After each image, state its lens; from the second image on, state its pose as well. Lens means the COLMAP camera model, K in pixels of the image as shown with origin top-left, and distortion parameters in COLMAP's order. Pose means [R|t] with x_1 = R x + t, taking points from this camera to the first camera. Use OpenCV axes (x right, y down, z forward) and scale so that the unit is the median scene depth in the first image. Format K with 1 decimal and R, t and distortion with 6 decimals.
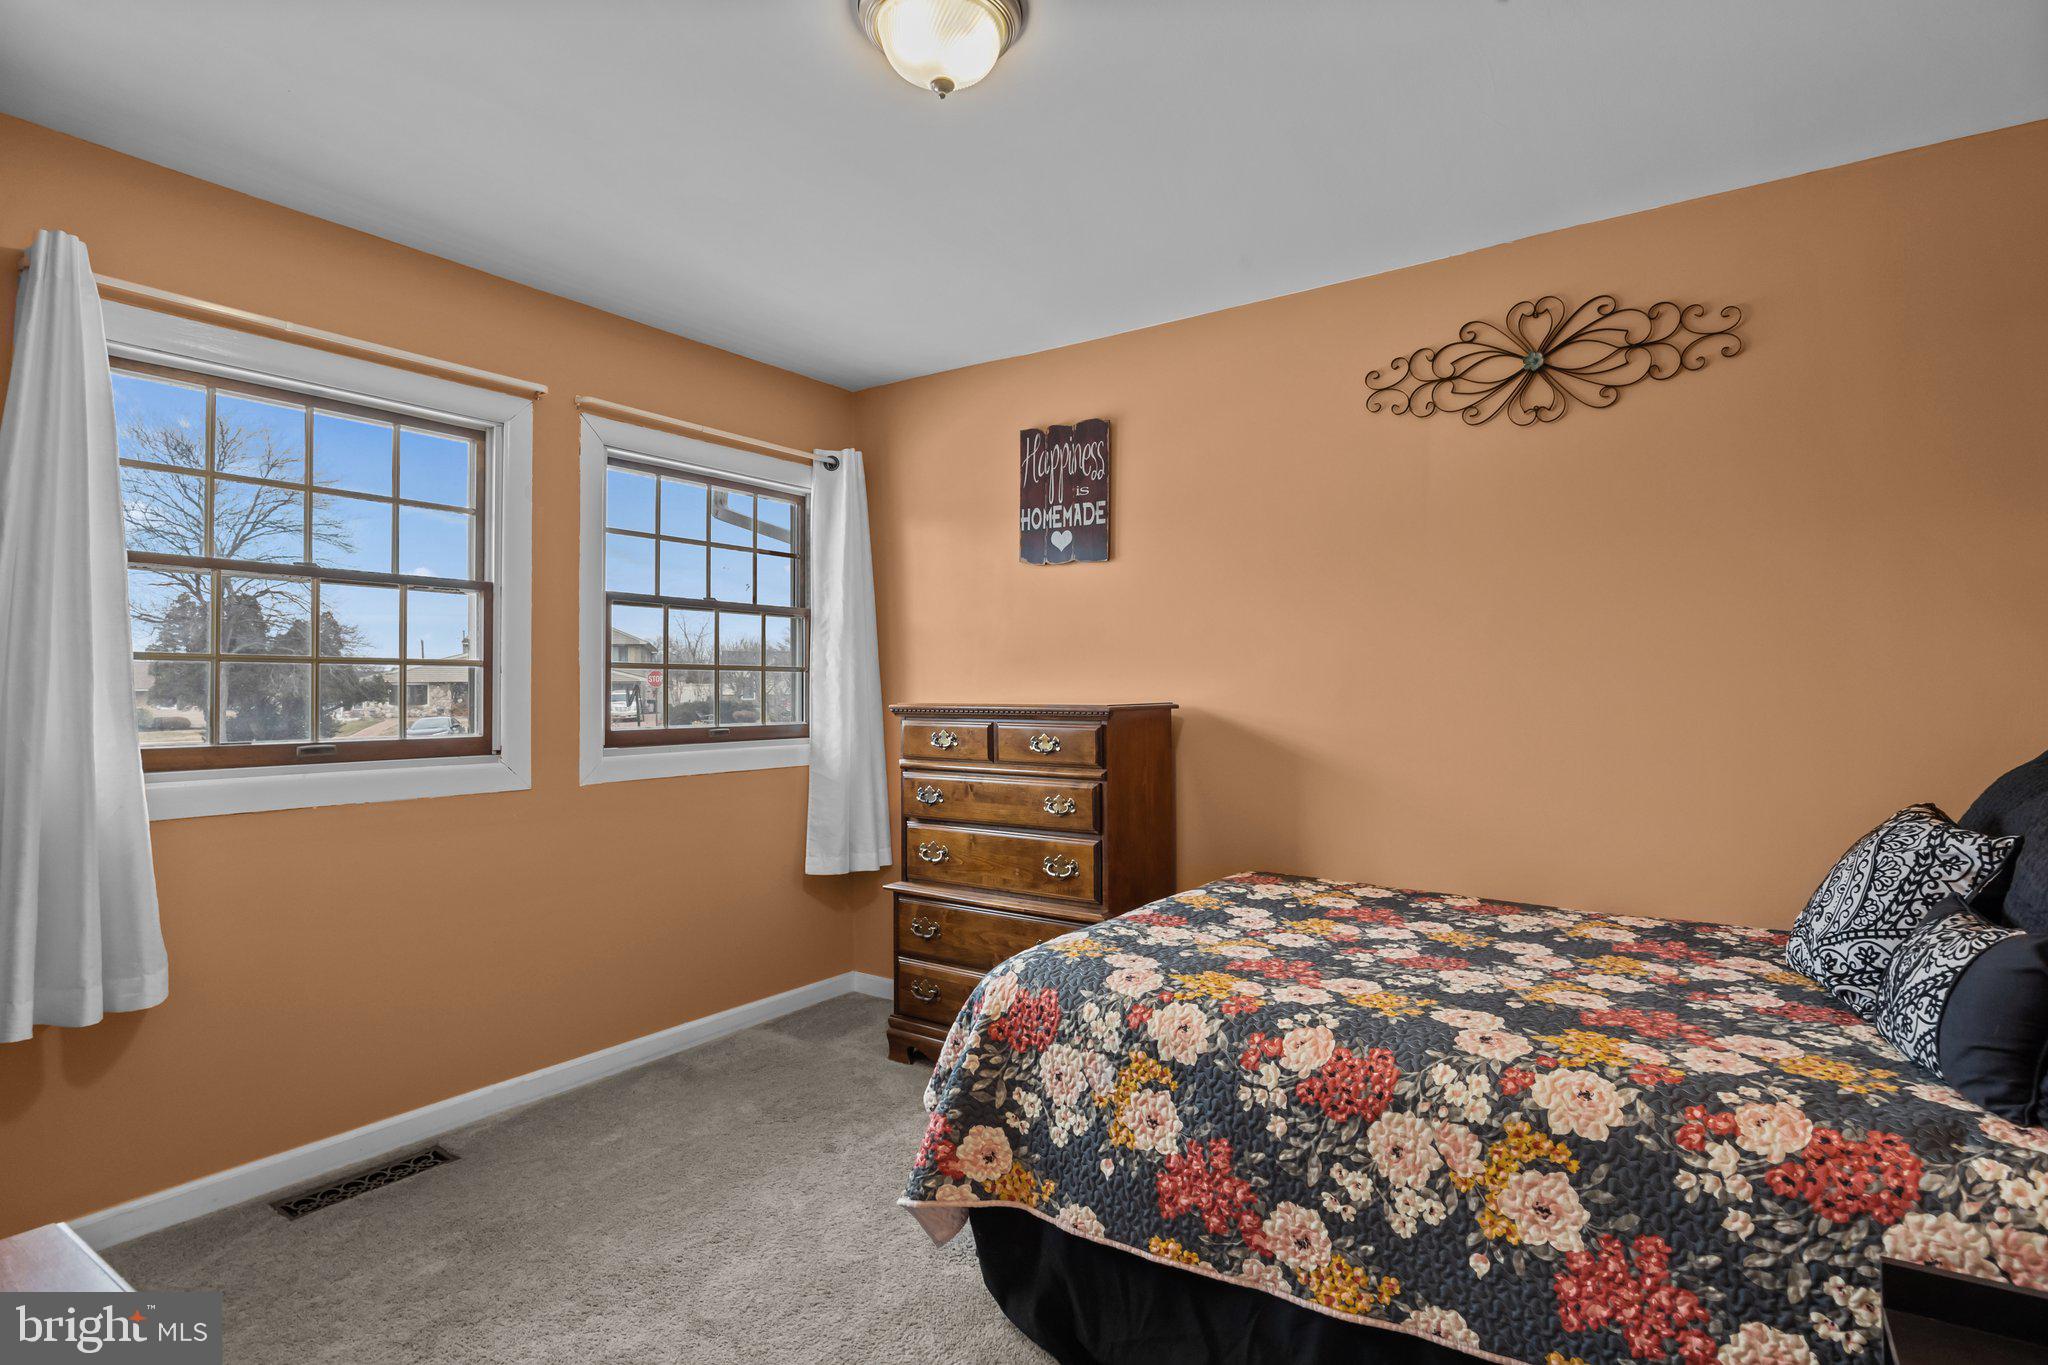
lens RADIAL K [[1033.7, 0, 1024.3], [0, 1033.7, 678.8], [0, 0, 1]] dist [-0.003955, -0.000243]
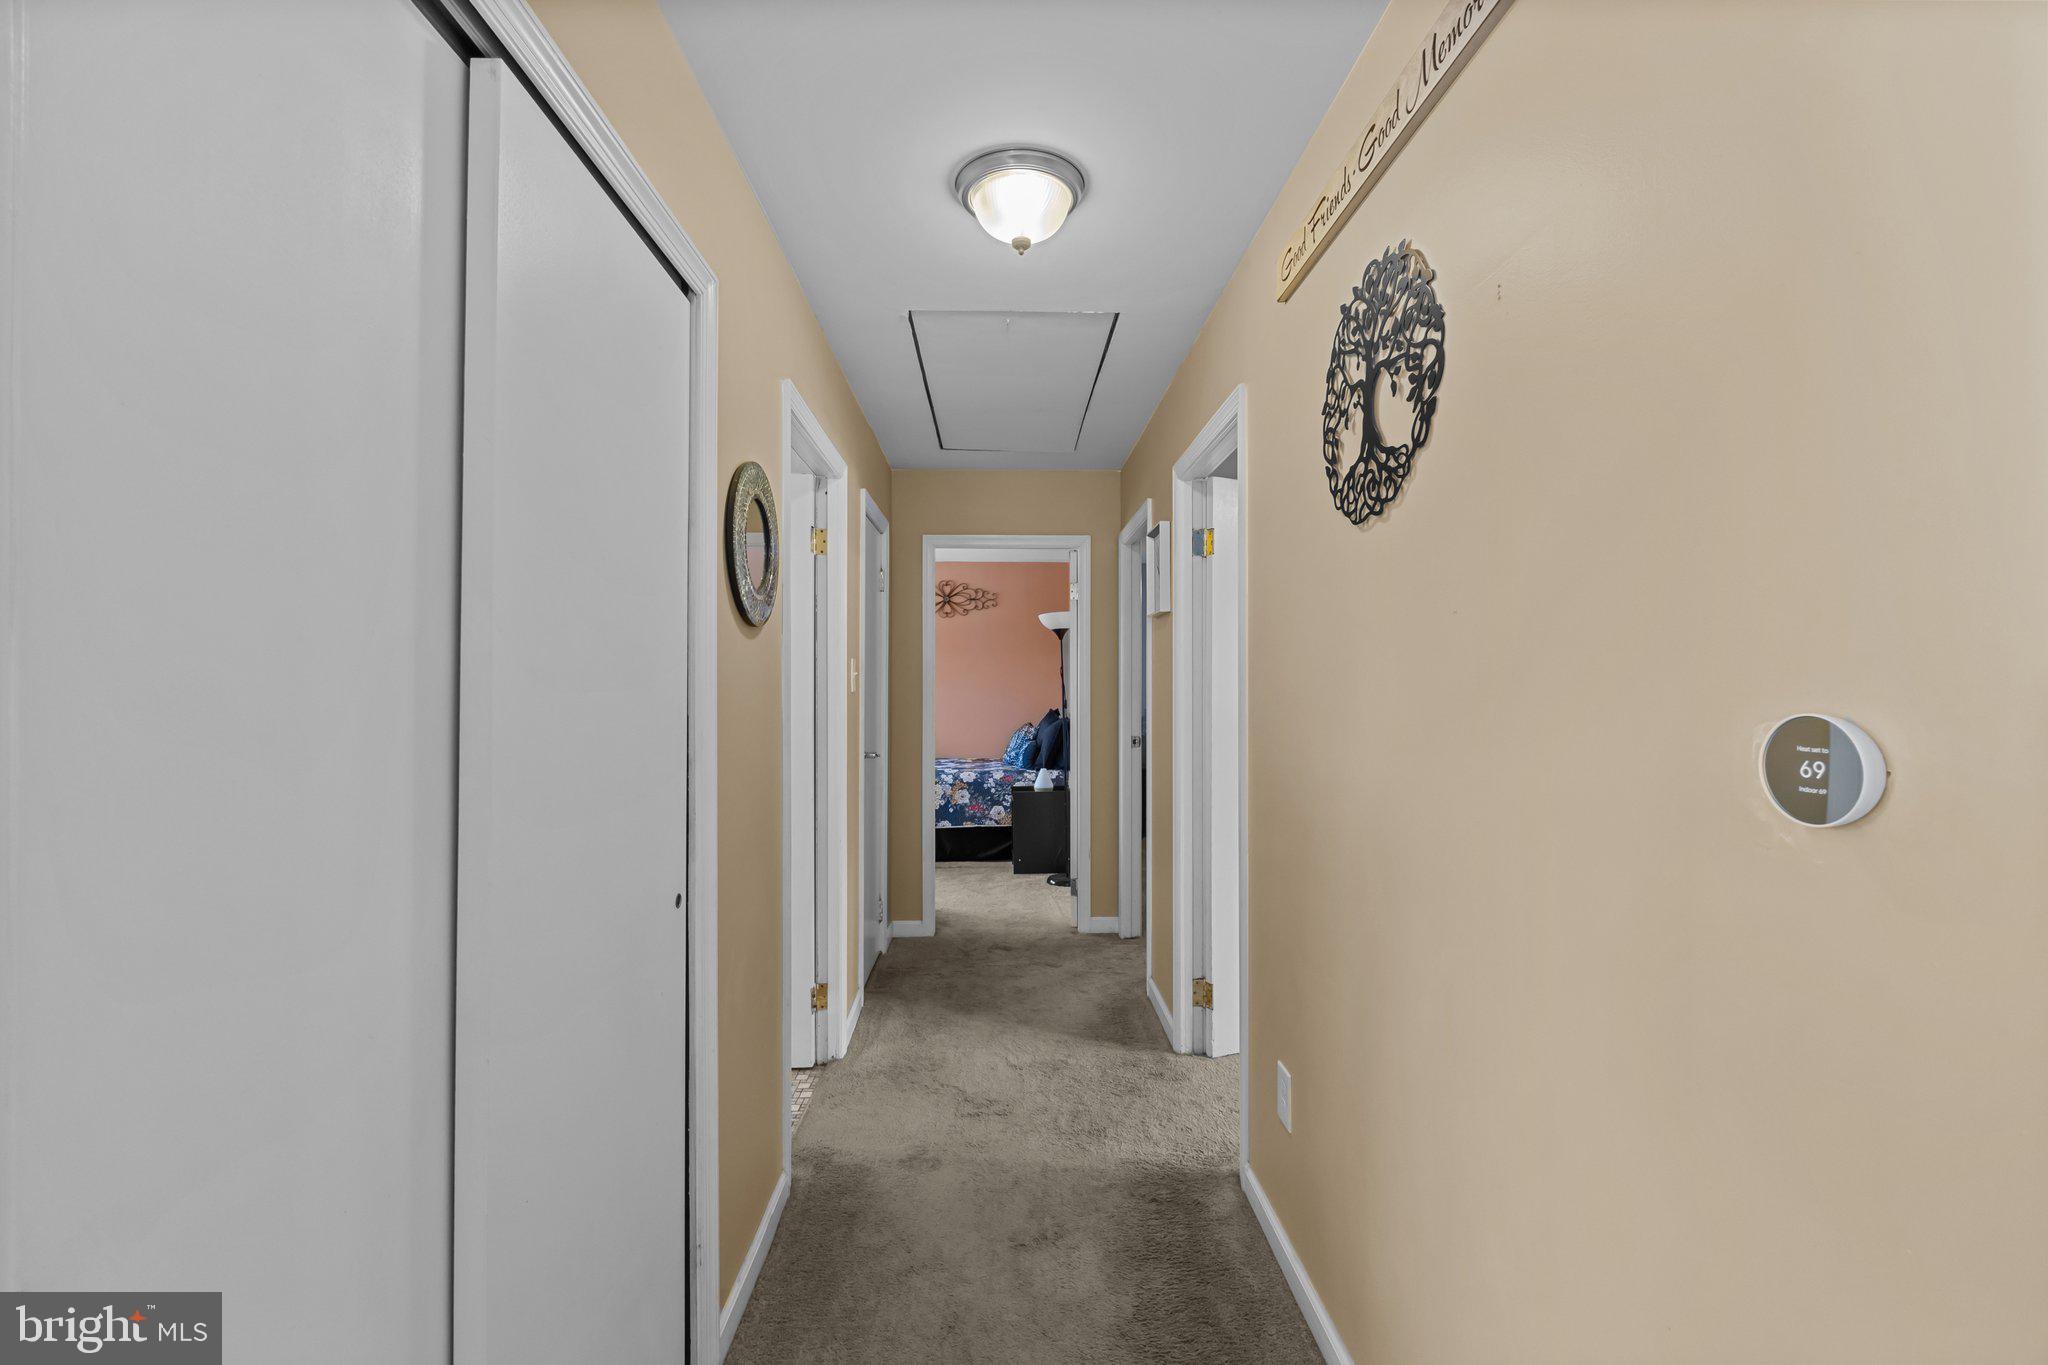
lens RADIAL K [[869.4, 0, 1014.5], [0, 869.4, 672.4], [0, 0, 1]] dist [-0.001370, -0.000040]
pose [[0.812840, 0.011451, 0.582375, -1.774637], [-0.009492, 0.999934, -0.006414, -0.089595], [-0.582410, -0.000315, 0.812895, -2.618601]]
